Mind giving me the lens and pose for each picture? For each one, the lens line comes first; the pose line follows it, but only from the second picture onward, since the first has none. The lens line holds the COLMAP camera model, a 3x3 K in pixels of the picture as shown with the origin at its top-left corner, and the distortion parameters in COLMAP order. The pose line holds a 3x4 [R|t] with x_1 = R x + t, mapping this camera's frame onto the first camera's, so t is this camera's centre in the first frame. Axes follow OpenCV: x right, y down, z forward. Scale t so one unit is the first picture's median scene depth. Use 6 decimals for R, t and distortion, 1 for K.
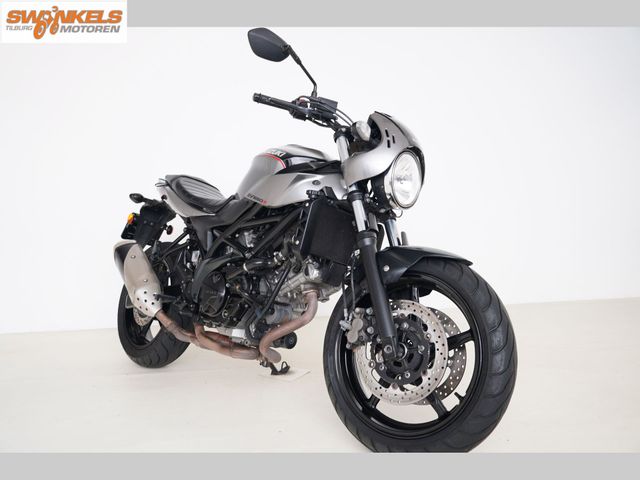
lens RADIAL K [[488.8, 0, 320.0], [0, 488.8, 240.0], [0, 0, 1]] dist [-0.093099, 0.000982]
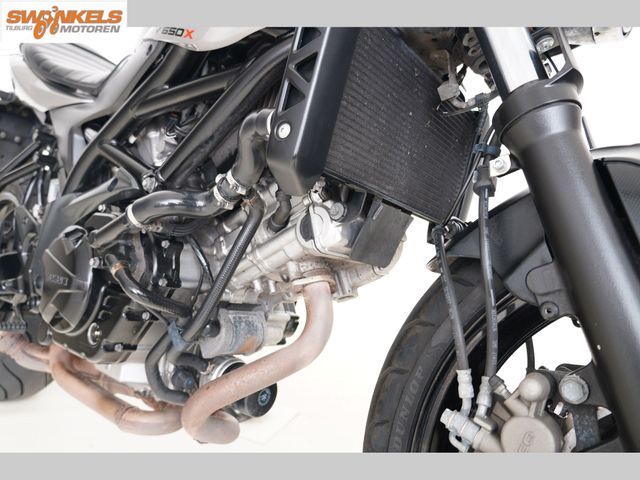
lens RADIAL K [[488.8, 0, 320.0], [0, 488.8, 240.0], [0, 0, 1]] dist [-0.093099, 0.000982]
pose [[0.998121, 0.003124, 0.061188, -0.037916], [-0.009524, 0.994470, 0.104587, 0.034545], [-0.060523, -0.104974, 0.992632, 0.621498]]
